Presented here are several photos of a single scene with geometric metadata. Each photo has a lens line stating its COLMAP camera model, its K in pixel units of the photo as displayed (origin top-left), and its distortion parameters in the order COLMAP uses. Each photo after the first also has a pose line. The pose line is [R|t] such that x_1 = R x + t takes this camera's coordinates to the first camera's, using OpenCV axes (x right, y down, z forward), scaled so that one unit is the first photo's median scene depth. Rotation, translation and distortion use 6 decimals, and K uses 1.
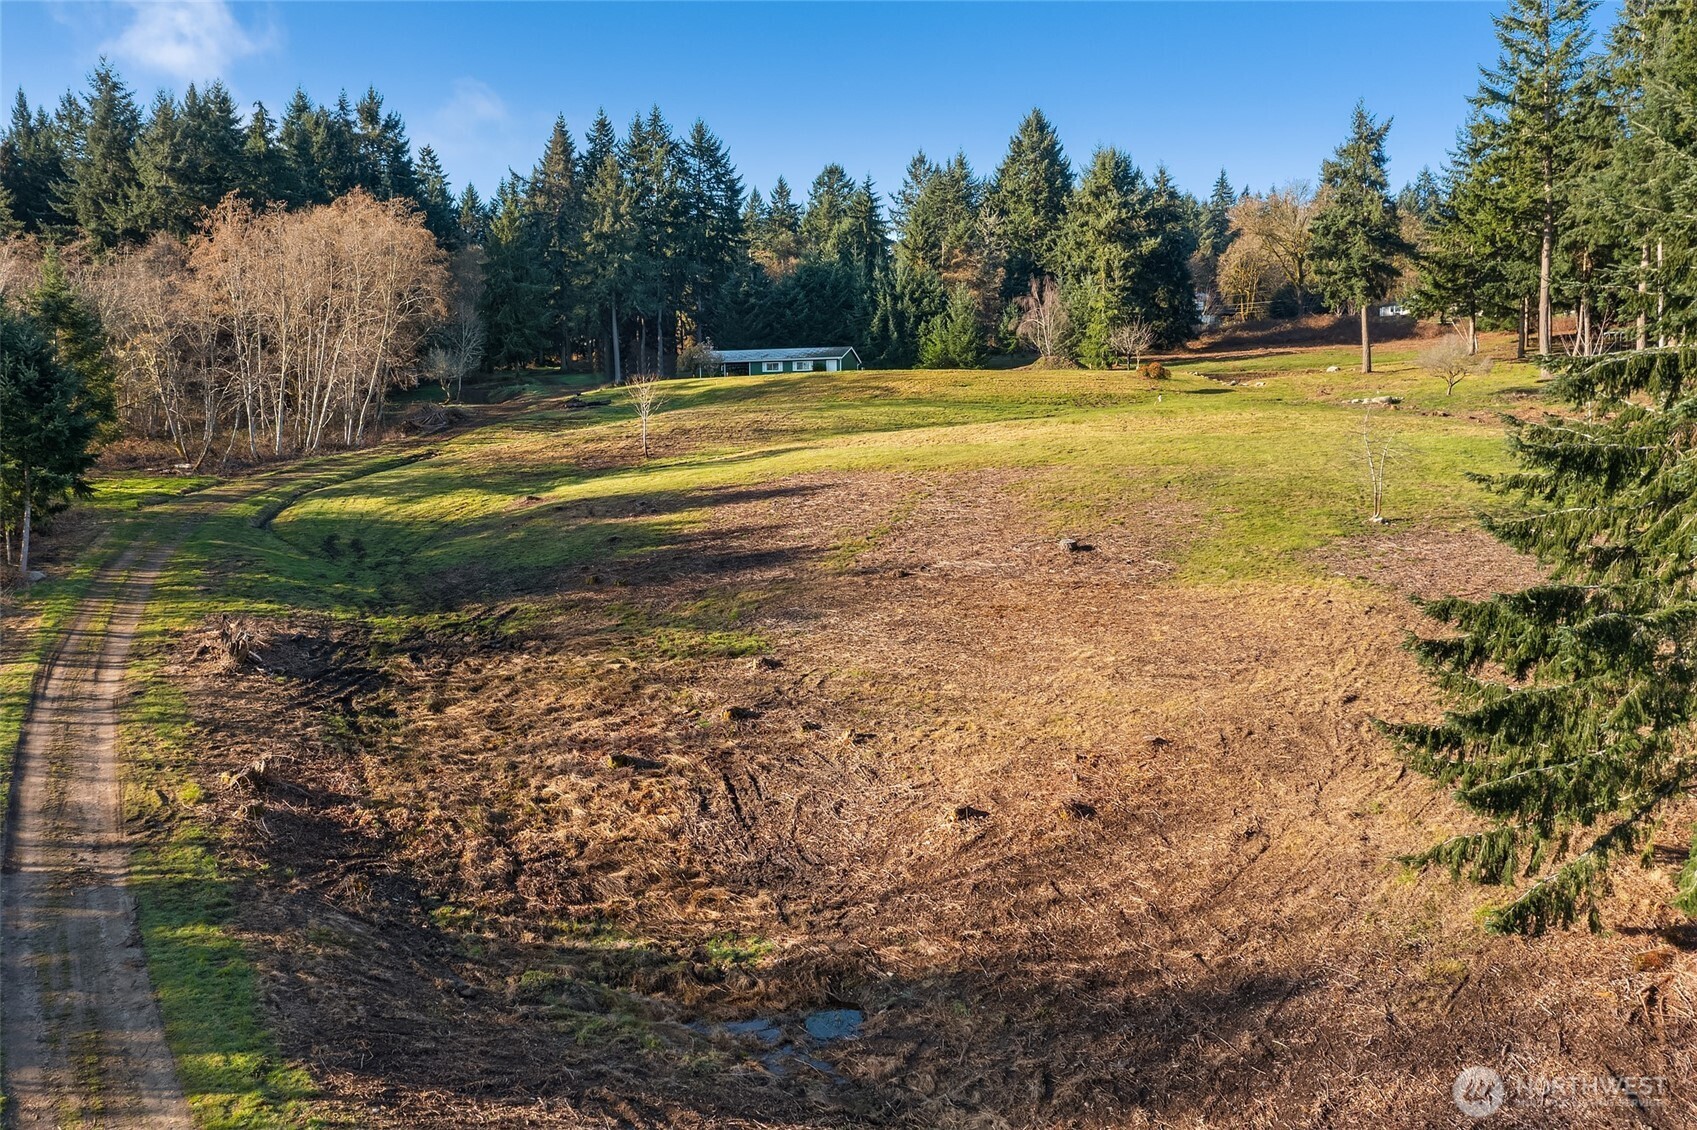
lens RADIAL K [[1350.7, 0, 841.8], [0, 1350.7, 562.8], [0, 0, 1]] dist [-0.009790, 0.004798]
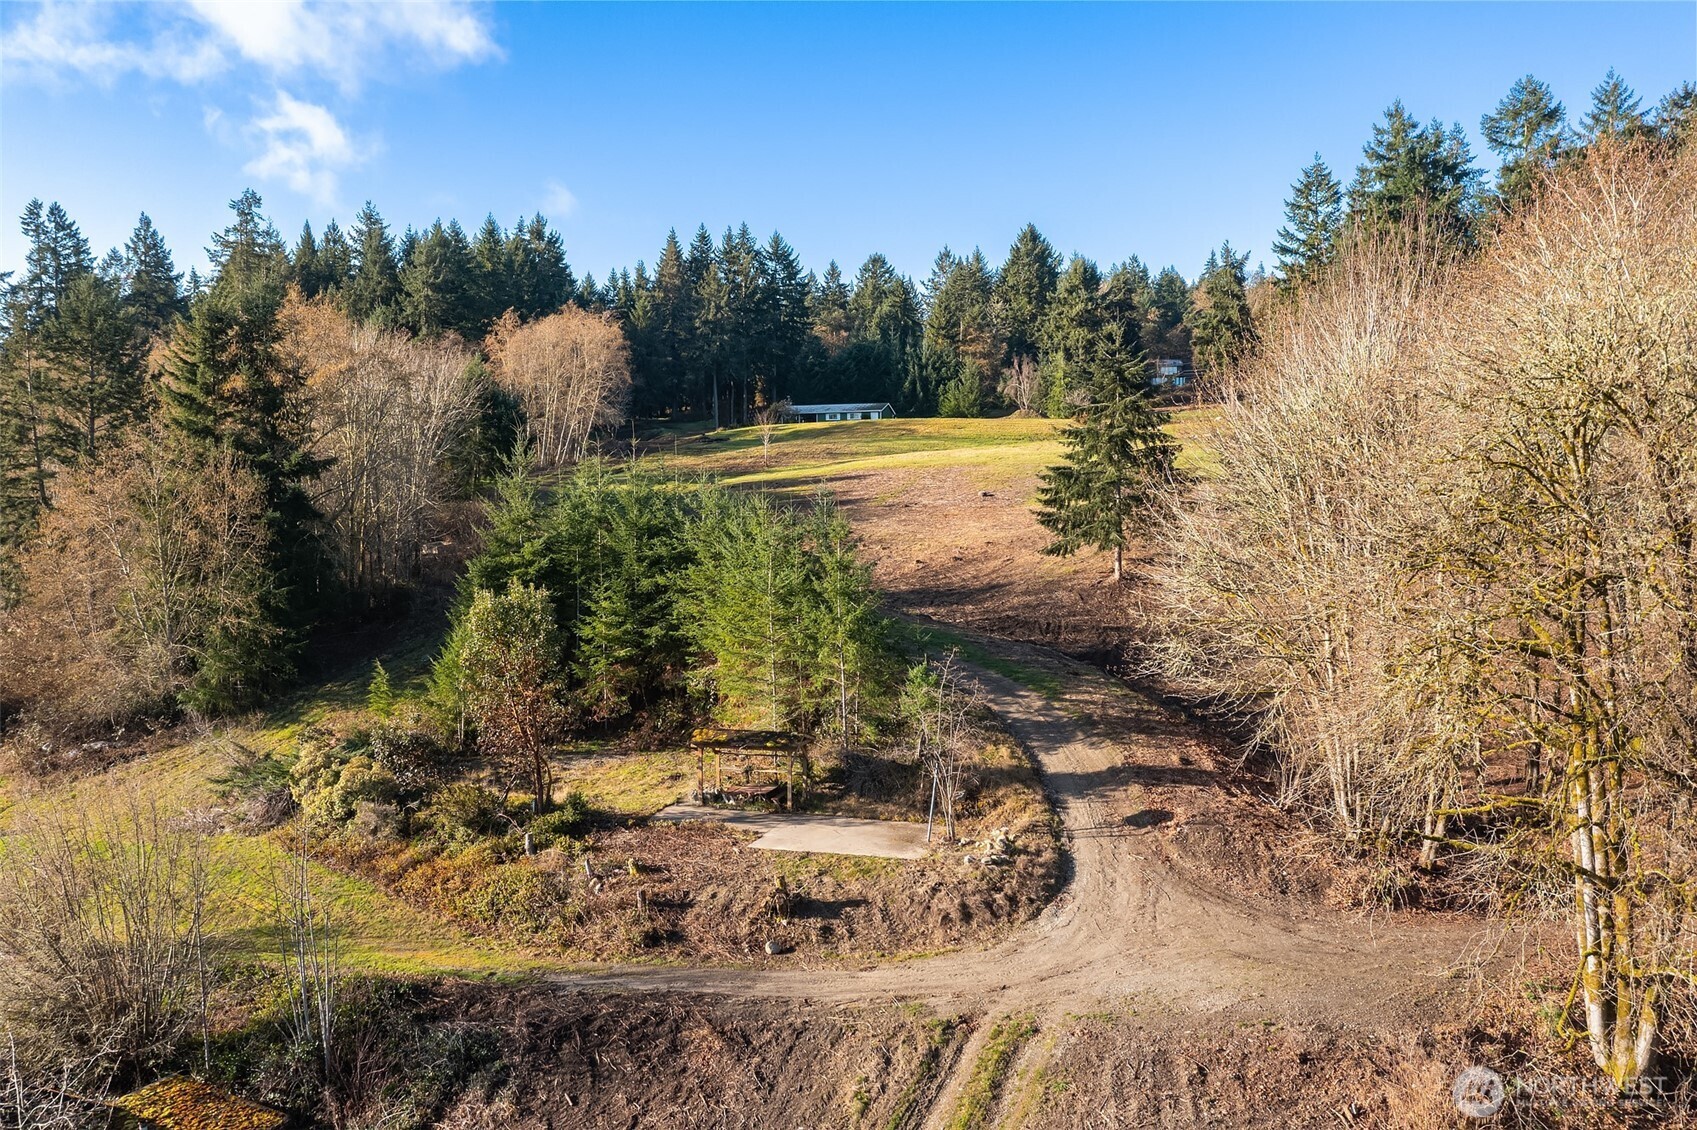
lens RADIAL K [[1350.7, 0, 841.8], [0, 1350.7, 562.8], [0, 0, 1]] dist [-0.009790, 0.004798]
pose [[0.999501, 0.005212, -0.031168, 0.002771], [-0.006464, 0.999170, -0.040207, 0.056227], [0.030933, 0.040389, 0.998705, -0.354207]]
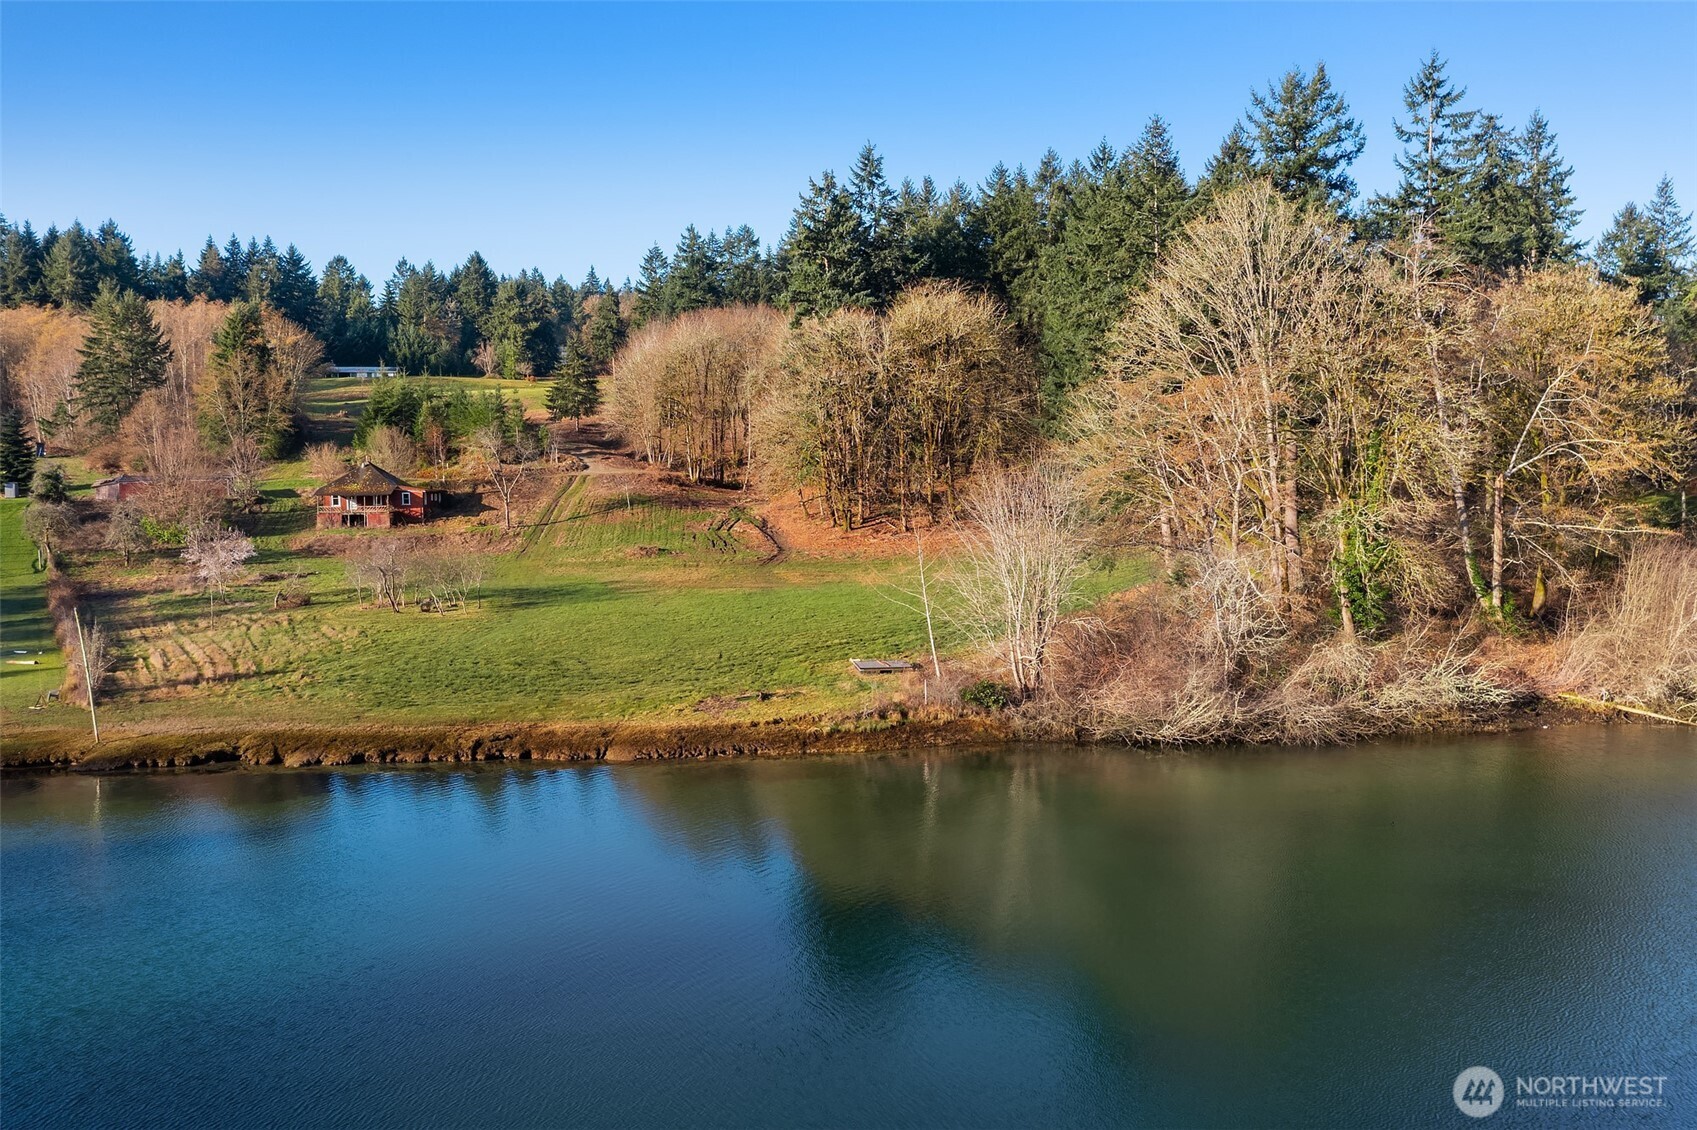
lens RADIAL K [[1350.7, 0, 841.8], [0, 1350.7, 562.8], [0, 0, 1]] dist [-0.009790, 0.004798]
pose [[0.912147, -0.020416, 0.409355, -0.206002], [0.033314, 0.999147, -0.024401, 0.203732], [-0.408508, 0.035895, 0.912049, -1.111461]]
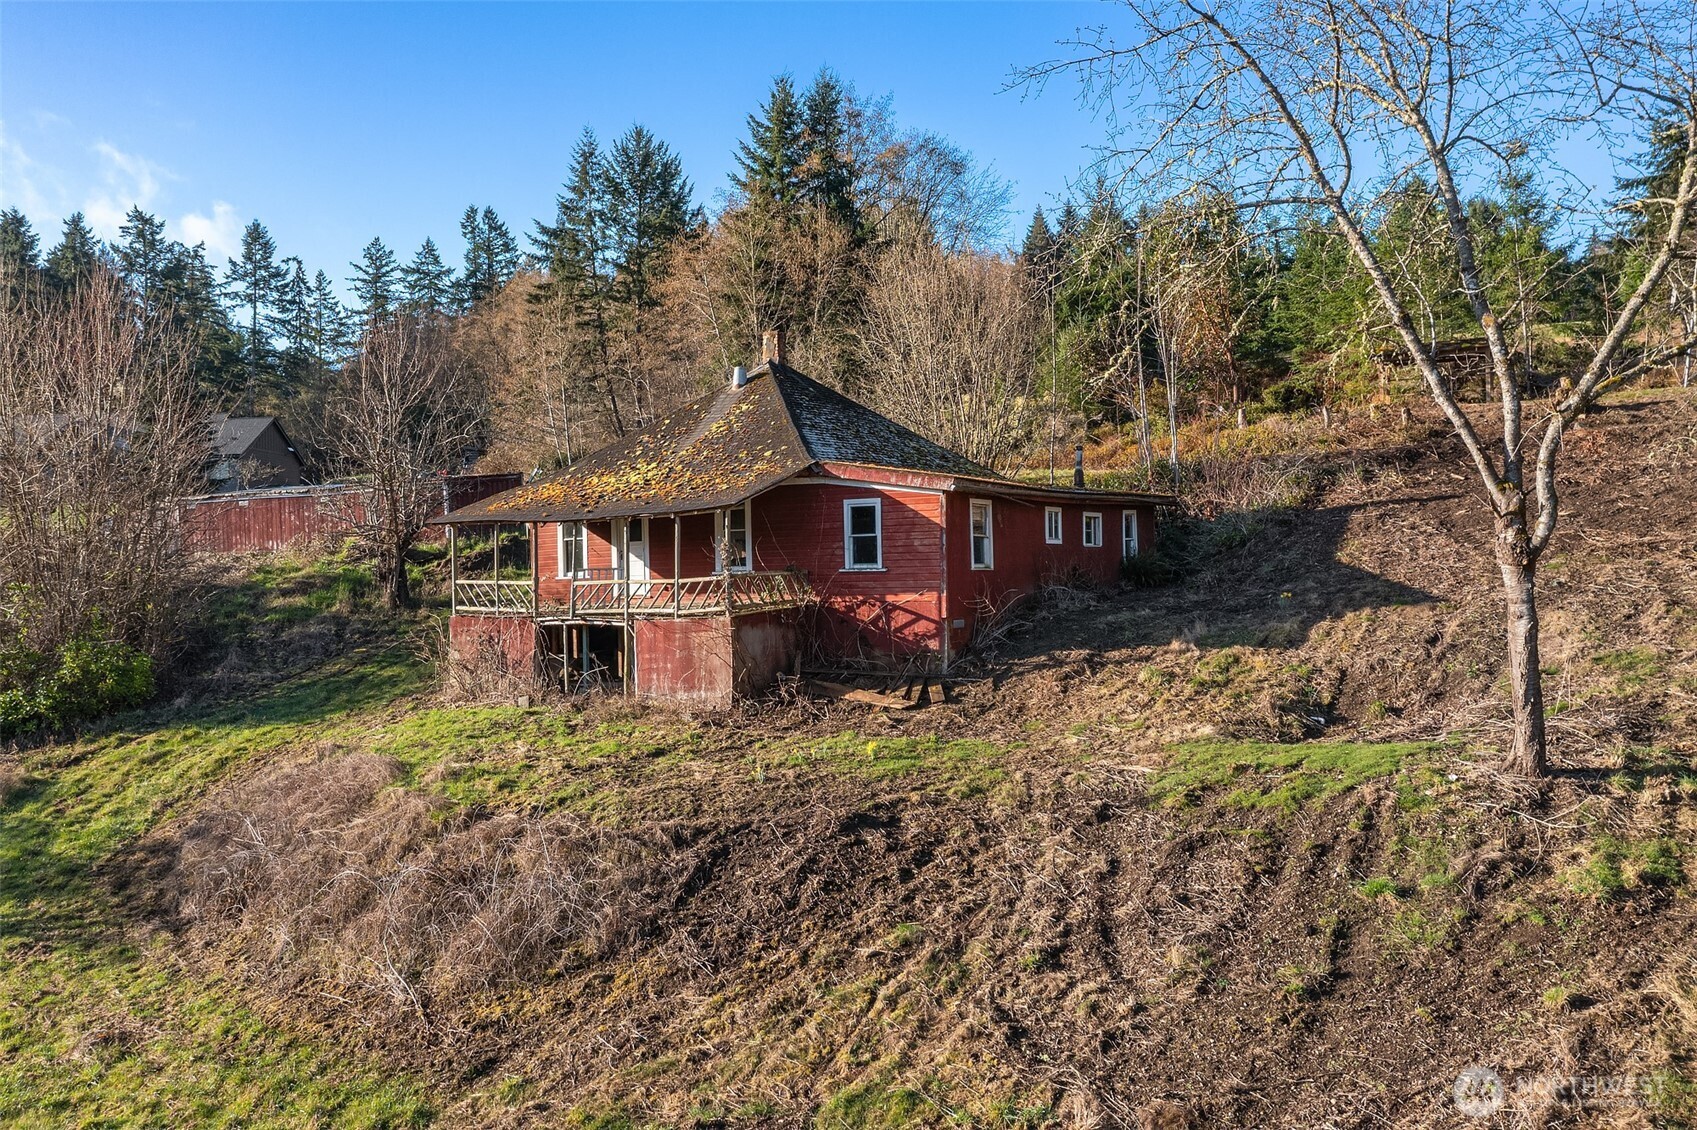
lens RADIAL K [[1334.3, 0, 858.1], [0, 1334.3, 563.4], [0, 0, 1]] dist [-0.007473, 0.008020]
pose [[0.971601, -0.007476, -0.236508, -0.074568], [-0.010263, 0.997229, -0.073687, 0.146962], [0.236403, 0.074021, 0.968831, -0.363481]]
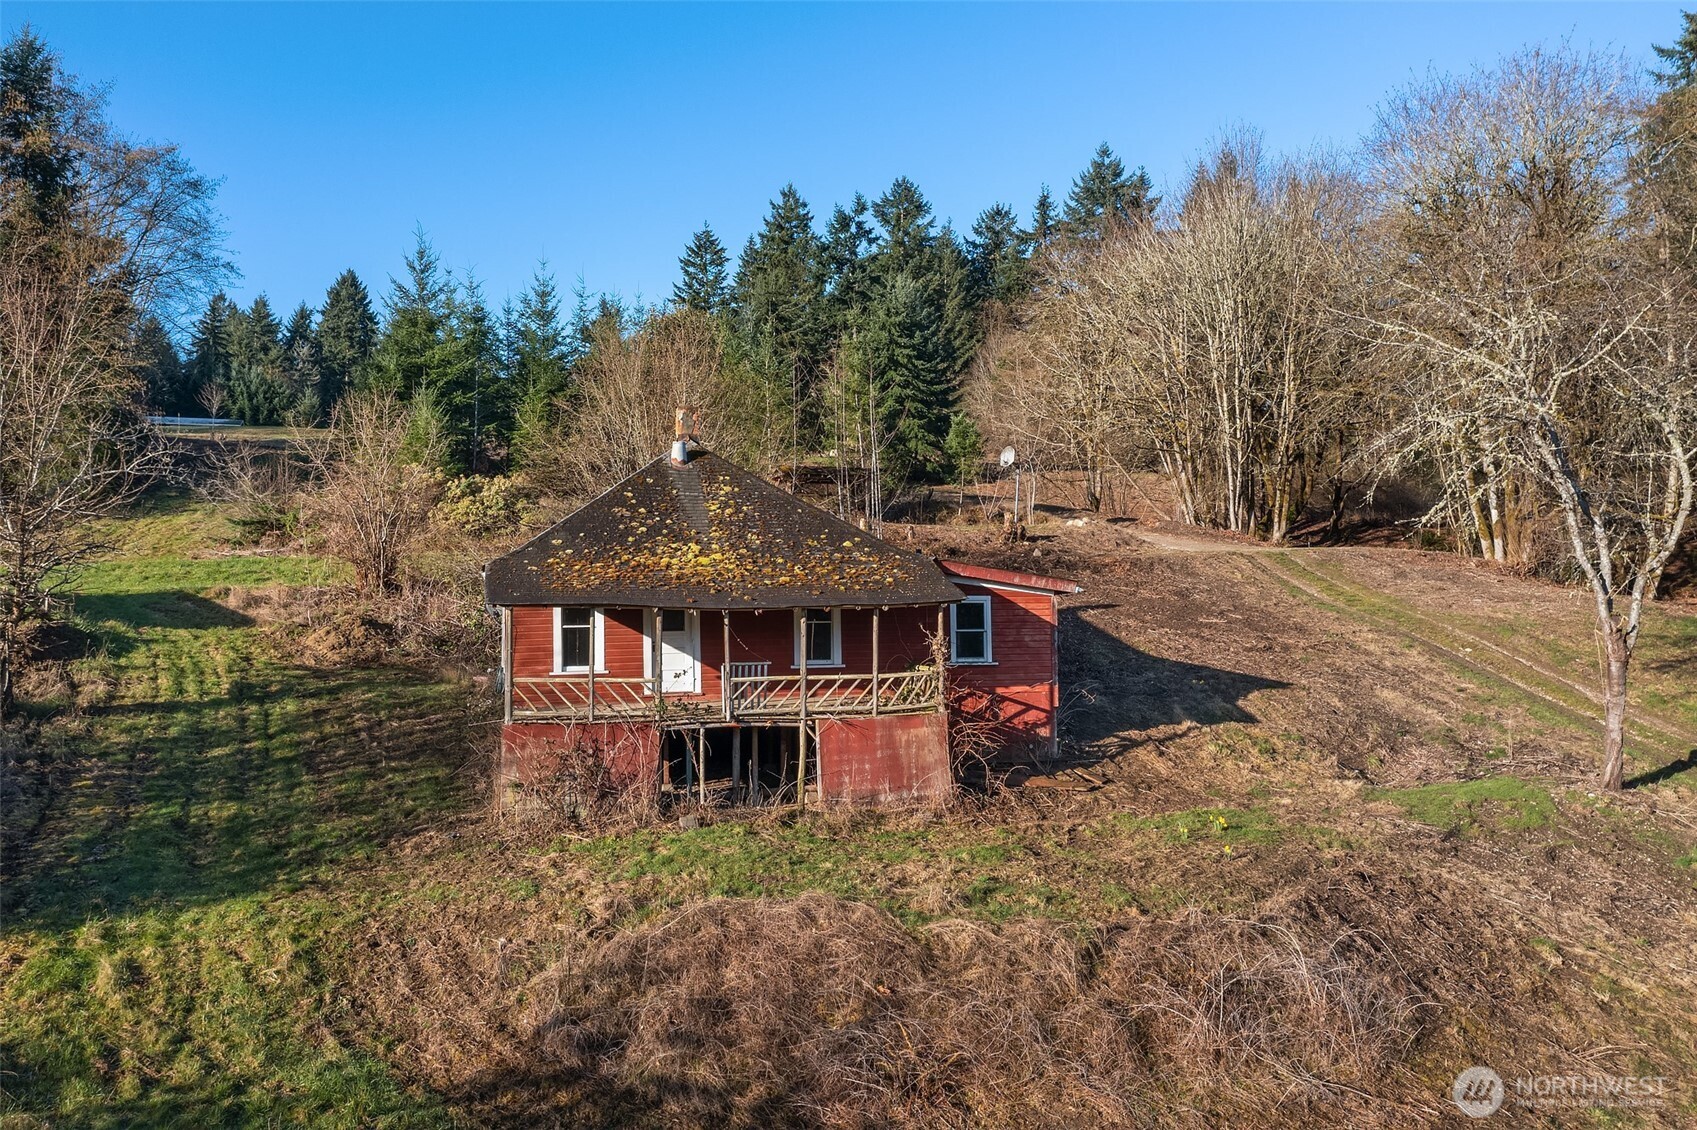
lens RADIAL K [[1350.7, 0, 841.8], [0, 1350.7, 562.8], [0, 0, 1]] dist [-0.009790, 0.004798]
pose [[0.828916, 0.032696, 0.558417, -0.204367], [0.044016, 0.991382, -0.123385, 0.143967], [-0.557639, 0.126855, 0.820333, -0.342570]]
